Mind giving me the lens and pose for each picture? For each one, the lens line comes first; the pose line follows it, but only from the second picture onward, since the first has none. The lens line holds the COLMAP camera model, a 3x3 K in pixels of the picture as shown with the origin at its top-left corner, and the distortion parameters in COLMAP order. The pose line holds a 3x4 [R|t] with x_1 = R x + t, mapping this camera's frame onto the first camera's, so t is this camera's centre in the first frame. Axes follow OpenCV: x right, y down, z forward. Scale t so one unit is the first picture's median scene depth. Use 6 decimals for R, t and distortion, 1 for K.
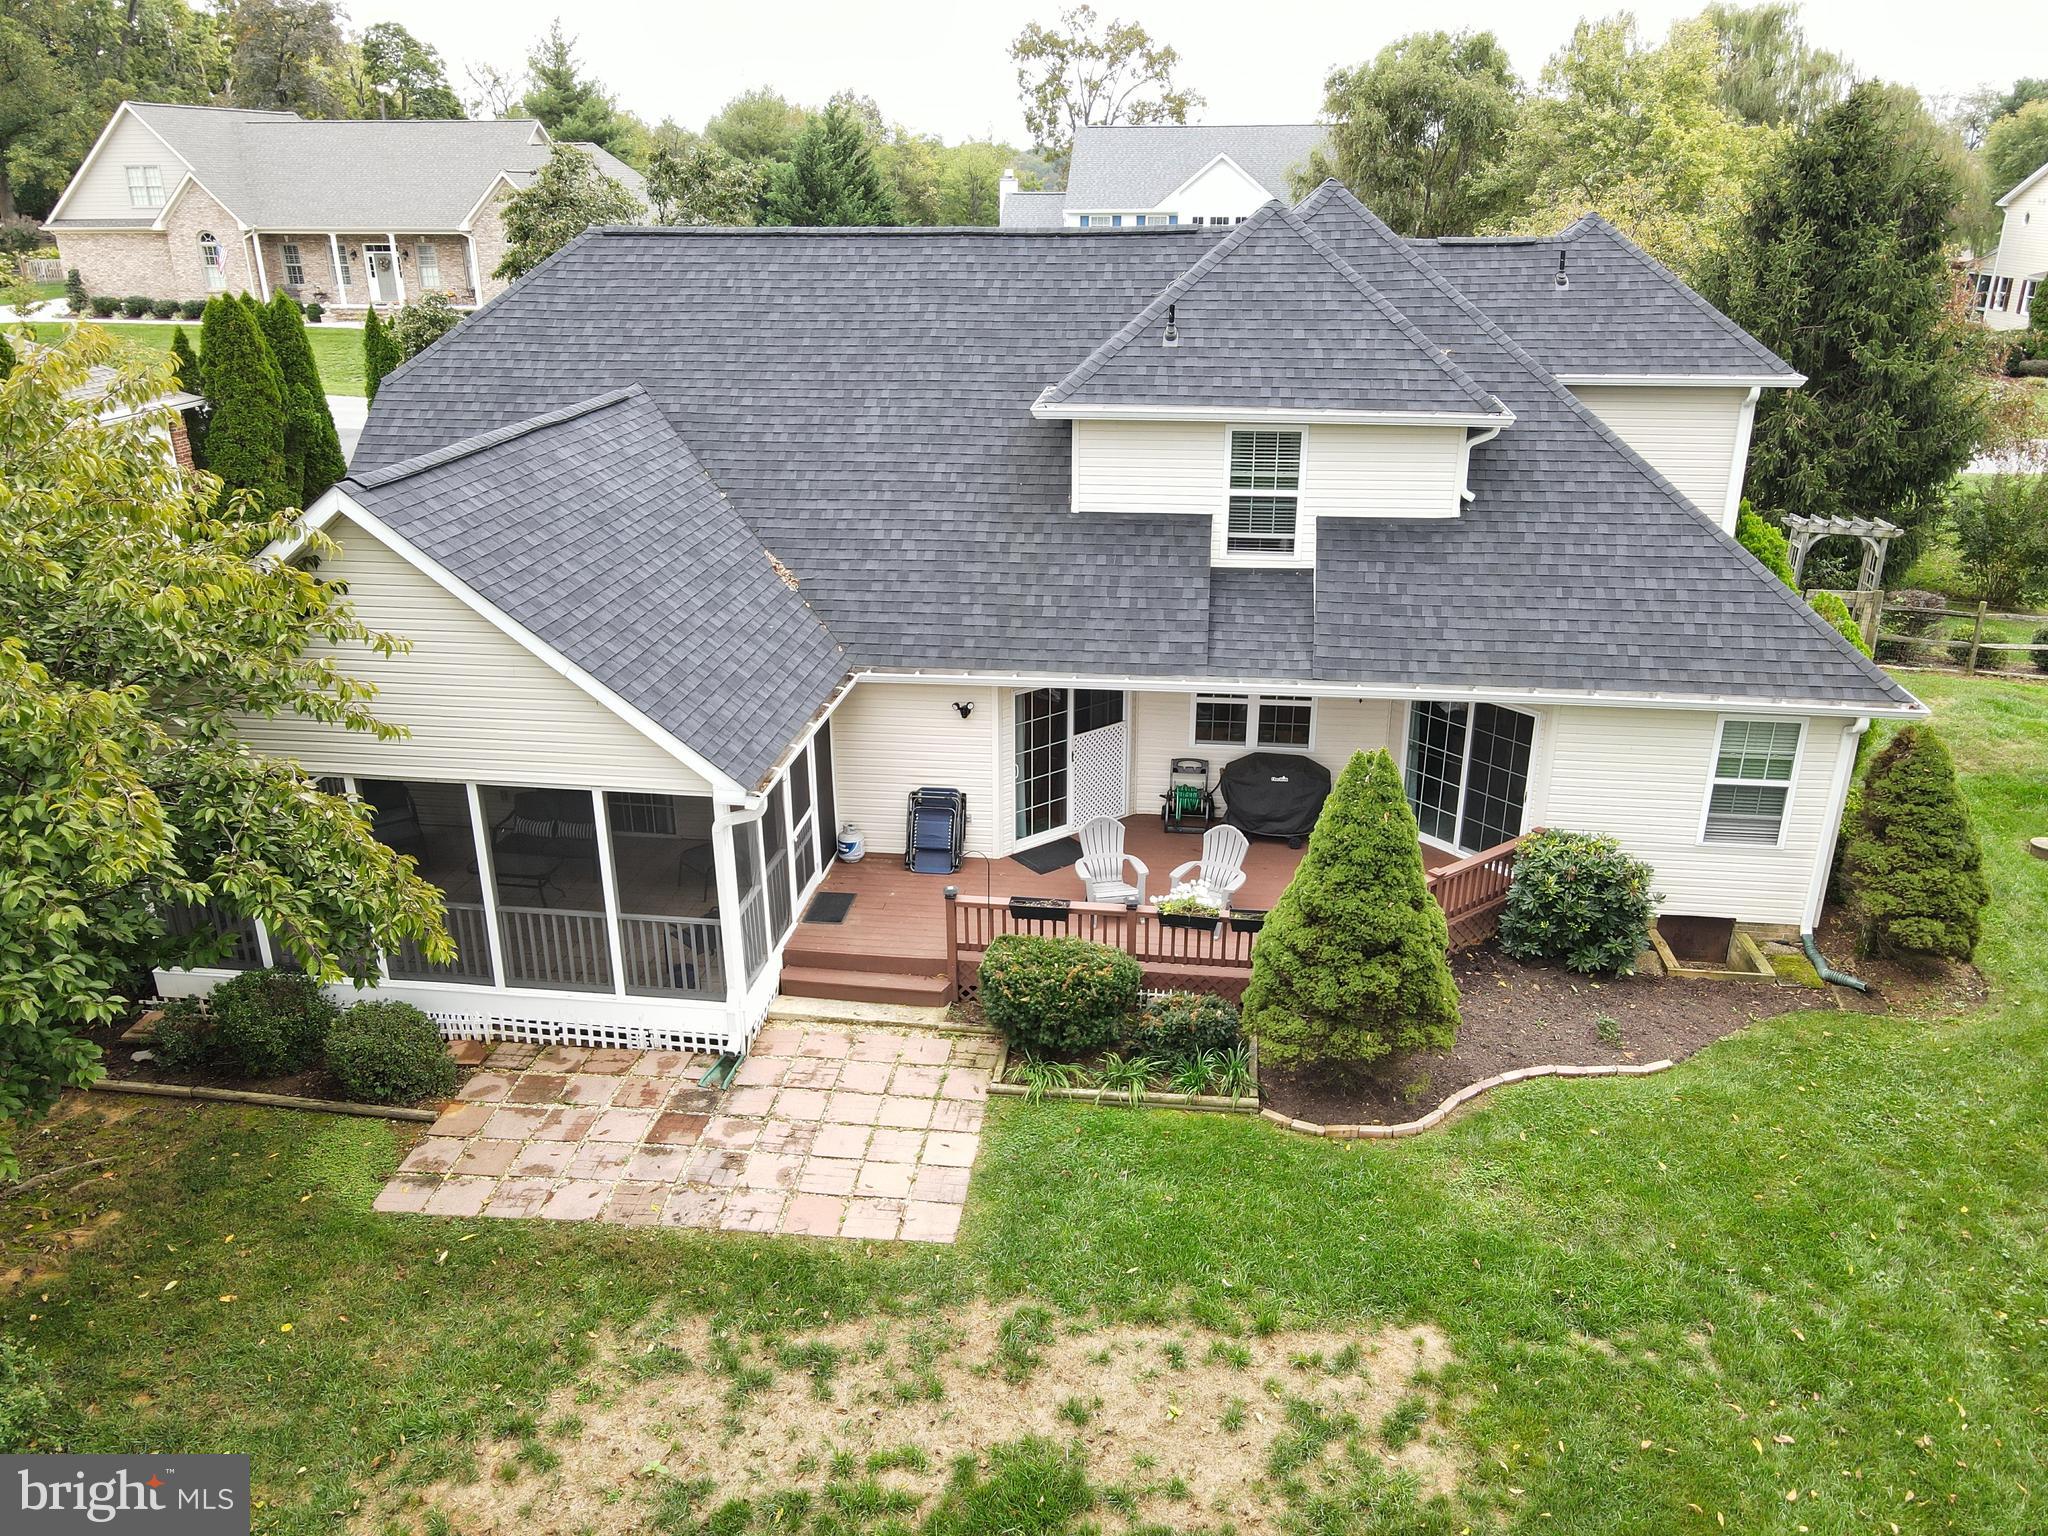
lens RADIAL K [[1456.6, 0, 1026.6], [0, 1456.6, 771.3], [0, 0, 1]] dist [0.027705, -0.007862]
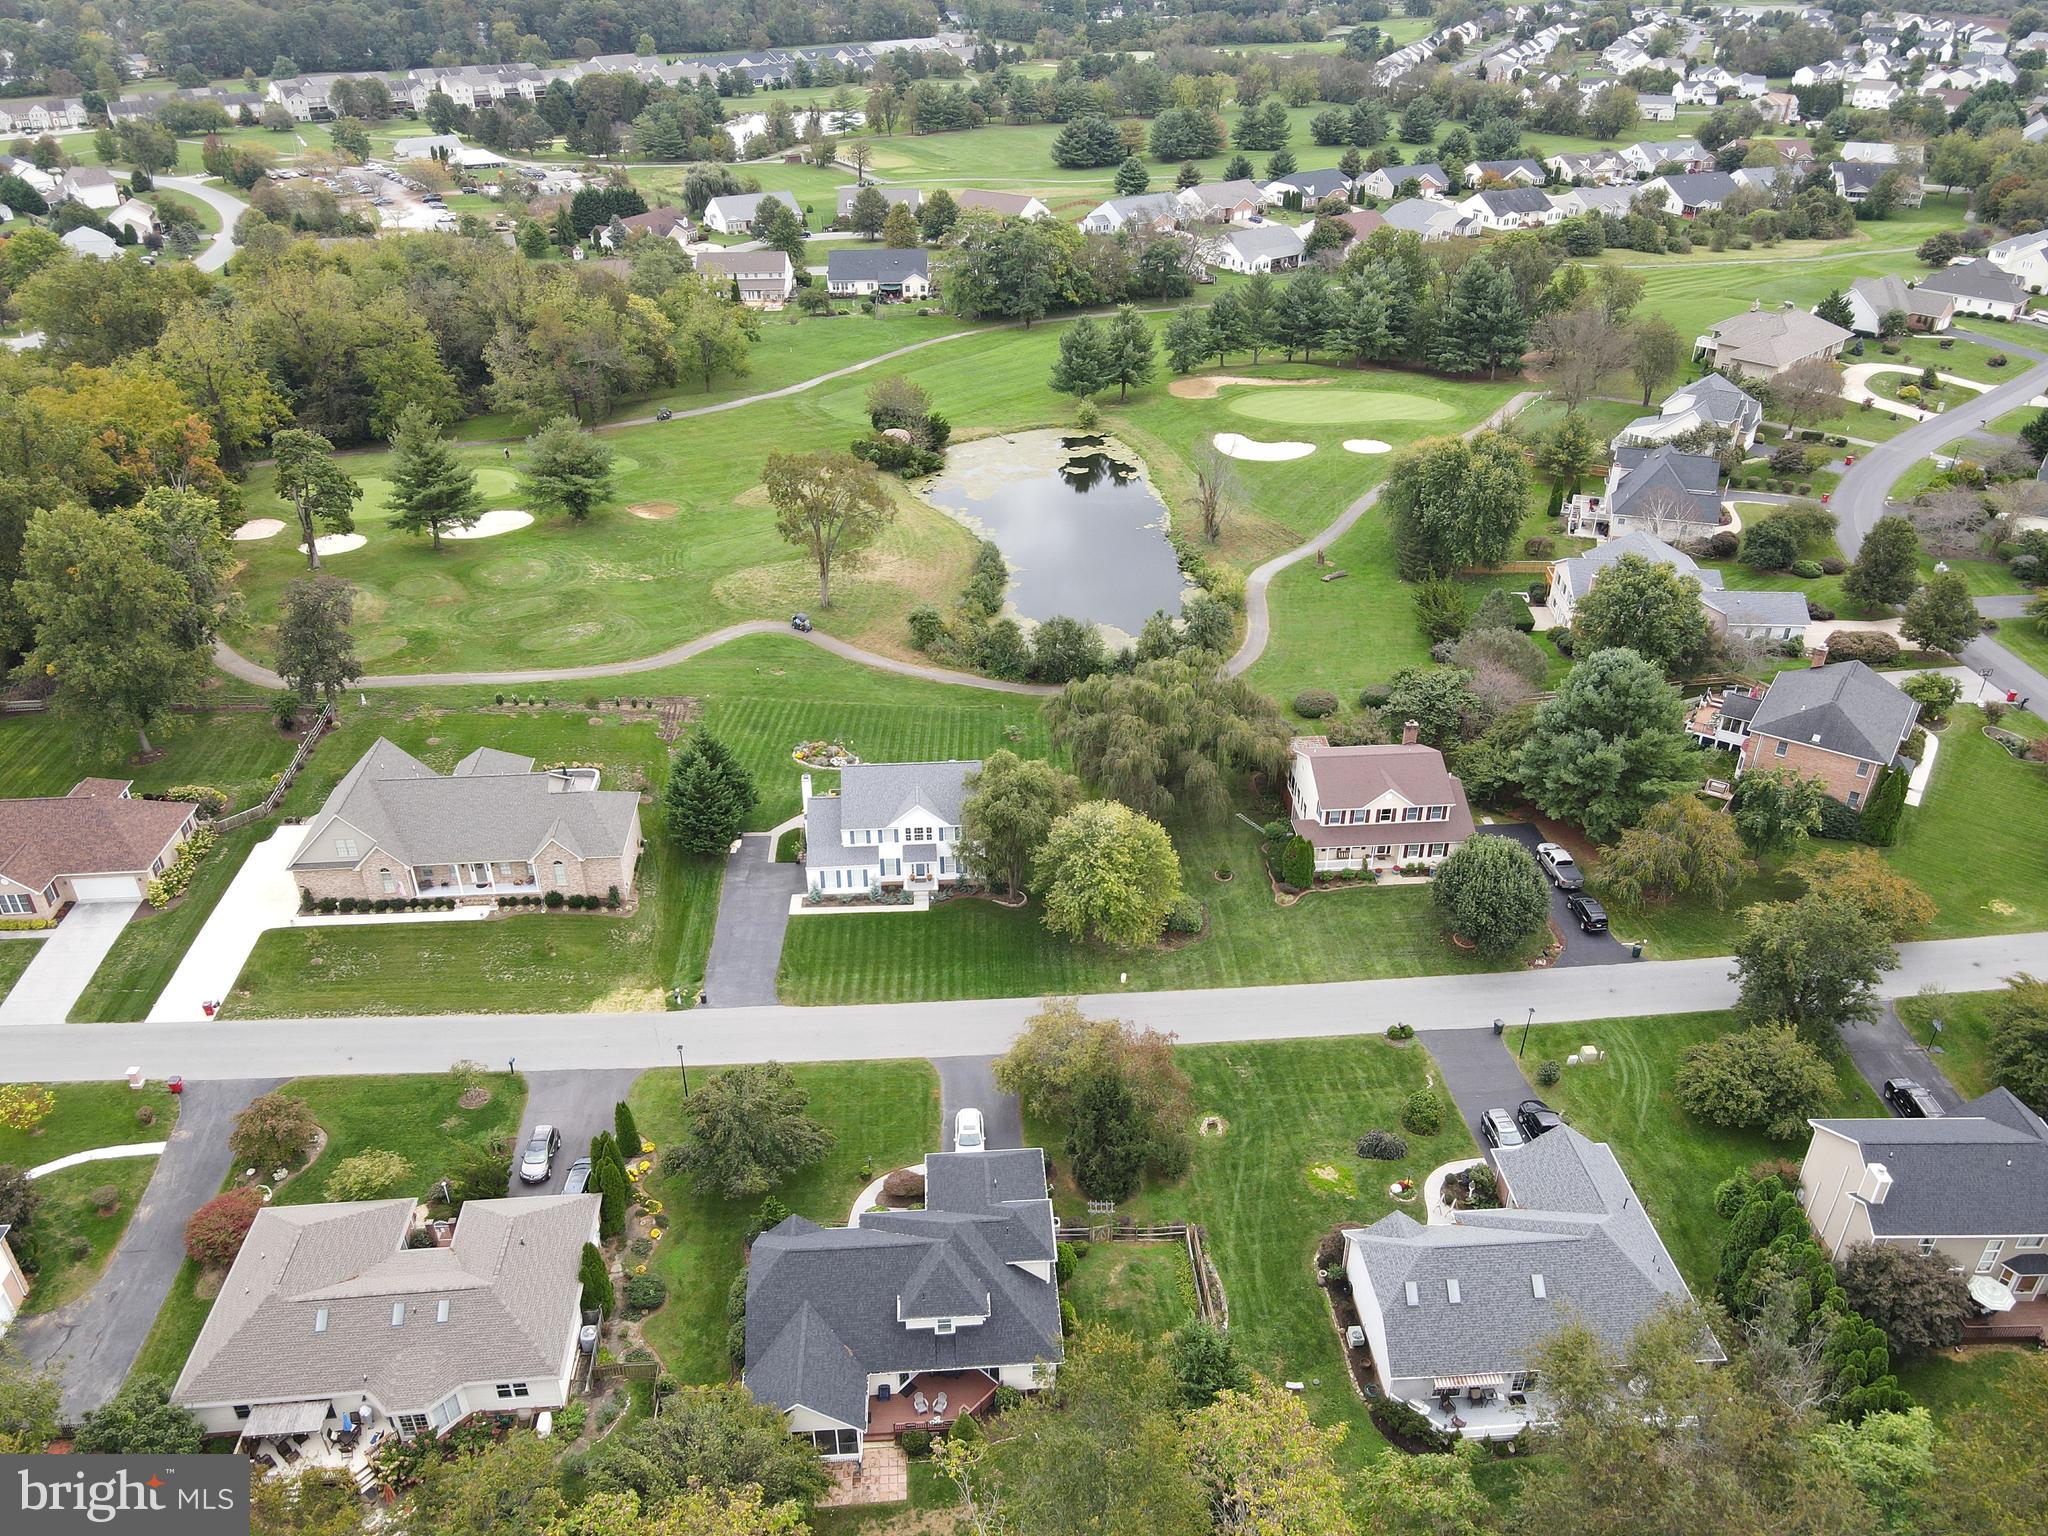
lens RADIAL K [[1456.6, 0, 1025.2], [0, 1456.6, 778.3], [0, 0, 1]] dist [0.027705, -0.007862]
pose [[0.979770, -0.098286, 0.174328, -0.353344], [0.065315, 0.980437, 0.185680, -4.005779], [-0.189167, -0.170537, 0.967023, -4.889018]]
